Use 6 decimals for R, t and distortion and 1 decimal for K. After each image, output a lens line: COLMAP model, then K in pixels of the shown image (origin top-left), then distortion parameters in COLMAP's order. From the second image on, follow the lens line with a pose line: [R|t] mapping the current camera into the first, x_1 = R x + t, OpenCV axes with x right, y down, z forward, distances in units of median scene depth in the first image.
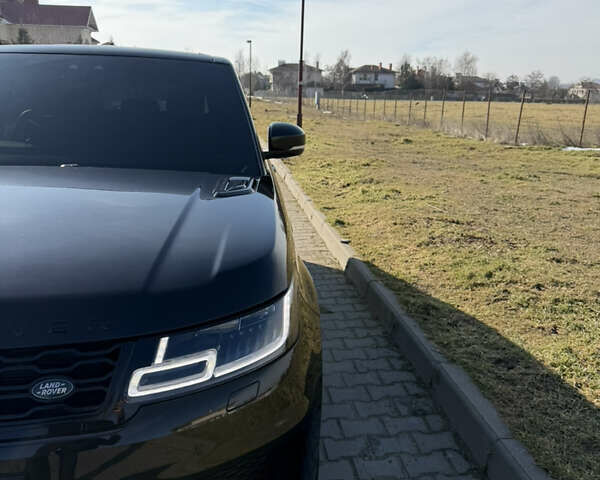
lens RADIAL K [[570.7, 0, 300.0], [0, 570.7, 240.0], [0, 0, 1]] dist [0.159854, -0.335487]
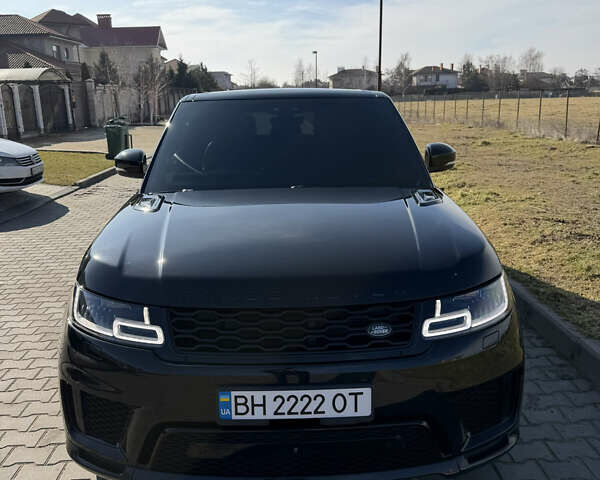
lens RADIAL K [[570.7, 0, 300.0], [0, 570.7, 240.0], [0, 0, 1]] dist [0.159854, -0.335487]
pose [[0.994432, -0.023421, -0.102747, -0.106277], [0.022466, 0.999693, -0.010438, 0.004227], [0.102960, 0.008072, 0.994653, -0.134207]]
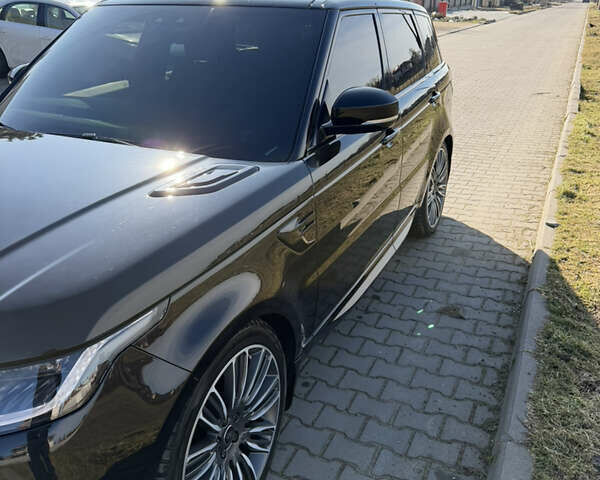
lens RADIAL K [[579.6, 0, 300.0], [0, 579.6, 240.0], [0, 0, 1]] dist [0.066034, -0.197540]
pose [[0.839734, 0.189430, -0.508884, 0.177951], [-0.114560, 0.977886, 0.174974, -0.067524], [0.530776, -0.088634, 0.842865, 0.138390]]
